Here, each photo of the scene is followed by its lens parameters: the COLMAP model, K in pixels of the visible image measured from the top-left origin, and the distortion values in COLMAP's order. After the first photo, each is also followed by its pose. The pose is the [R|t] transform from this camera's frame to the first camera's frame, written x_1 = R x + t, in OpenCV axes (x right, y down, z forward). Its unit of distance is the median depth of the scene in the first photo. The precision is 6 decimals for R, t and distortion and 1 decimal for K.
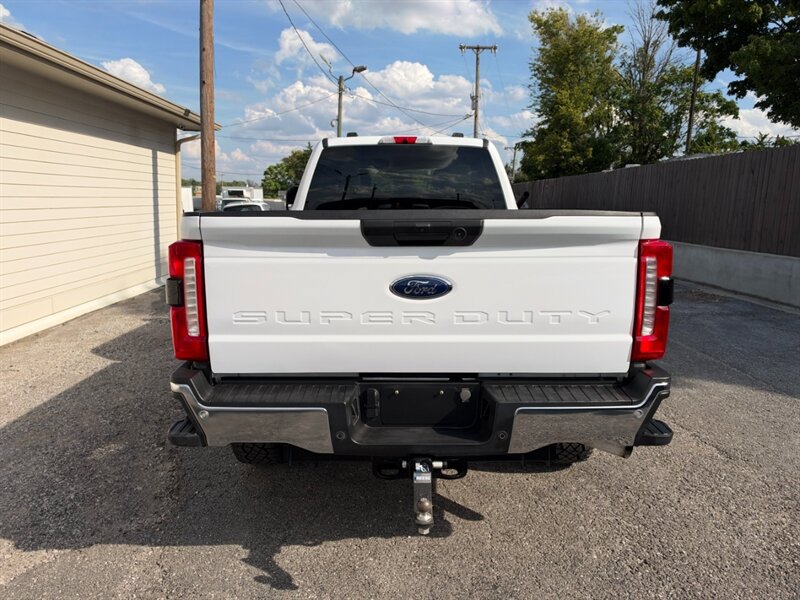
lens RADIAL K [[588.2, 0, 393.8], [0, 588.2, 300.1], [0, 0, 1]] dist [0.019839, -0.037277]
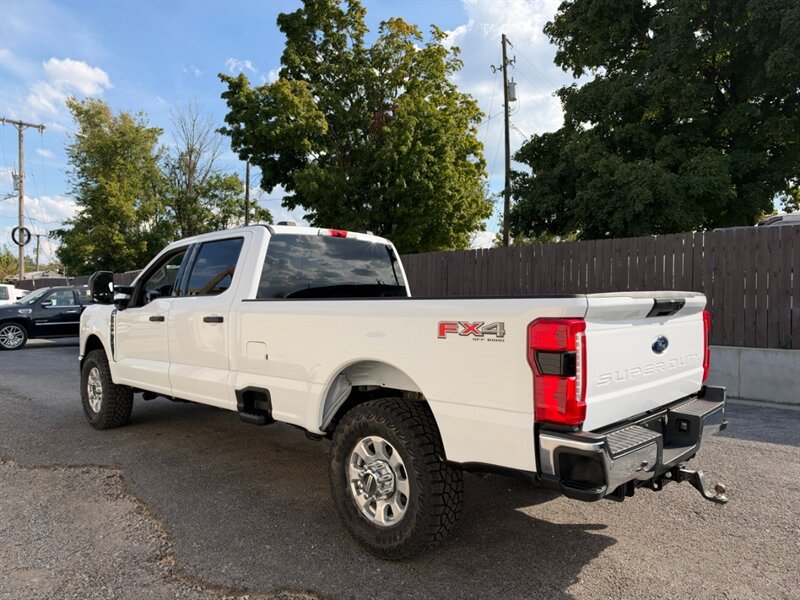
lens RADIAL K [[588.2, 0, 399.3], [0, 588.2, 303.1], [0, 0, 1]] dist [0.019839, -0.037277]
pose [[0.697107, -0.013036, 0.716849, -0.096171], [0.121413, 0.987541, -0.100111, -0.003775], [-0.706612, 0.156823, 0.690004, 0.029592]]
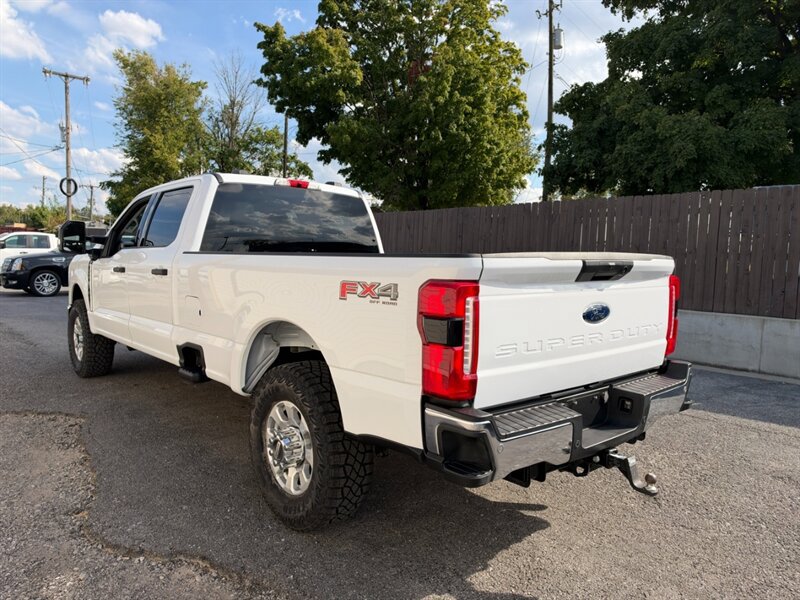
lens RADIAL K [[588.2, 0, 392.3], [0, 588.2, 299.3], [0, 0, 1]] dist [0.019839, -0.037277]
pose [[0.760675, -0.039097, 0.647955, -0.074548], [0.088341, 0.995133, -0.043664, -0.002419], [-0.643094, 0.090455, 0.760426, 0.021222]]
